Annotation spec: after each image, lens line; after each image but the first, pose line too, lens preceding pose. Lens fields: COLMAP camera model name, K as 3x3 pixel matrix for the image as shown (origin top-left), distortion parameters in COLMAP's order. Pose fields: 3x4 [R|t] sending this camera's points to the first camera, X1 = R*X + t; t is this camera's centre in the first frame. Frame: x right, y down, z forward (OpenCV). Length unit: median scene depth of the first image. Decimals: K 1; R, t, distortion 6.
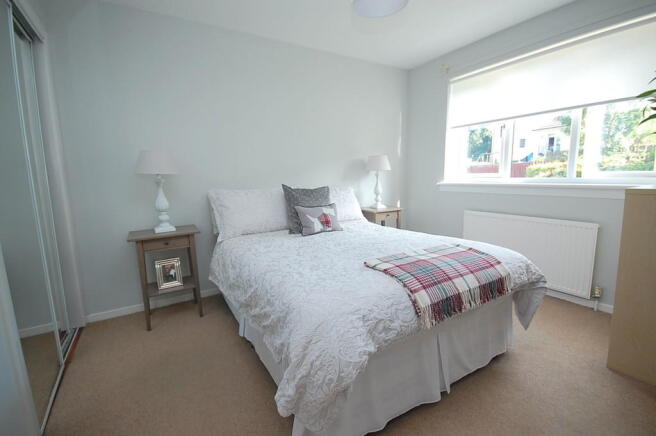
lens RADIAL K [[306.5, 0, 328.2], [0, 306.5, 219.4], [0, 0, 1]] dist [0.003670, 0.000065]
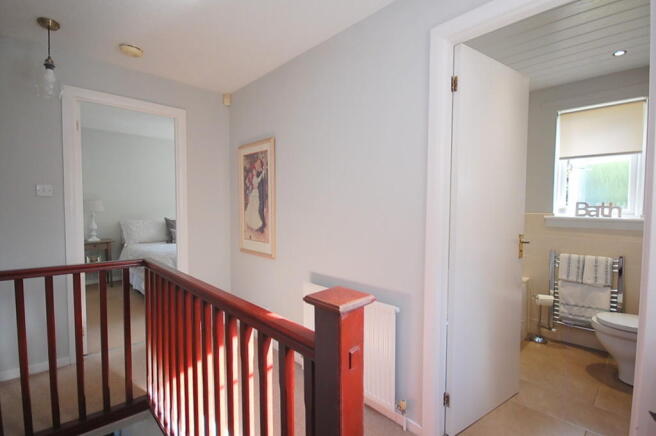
lens RADIAL K [[306.5, 0, 327.8], [0, 306.5, 217.5], [0, 0, 1]] dist [0.003670, 0.000065]
pose [[0.978666, 0.015098, 0.204904, 0.494004], [0.007731, 0.993884, -0.110158, 0.111954], [-0.205314, 0.109392, 0.972563, -1.156522]]
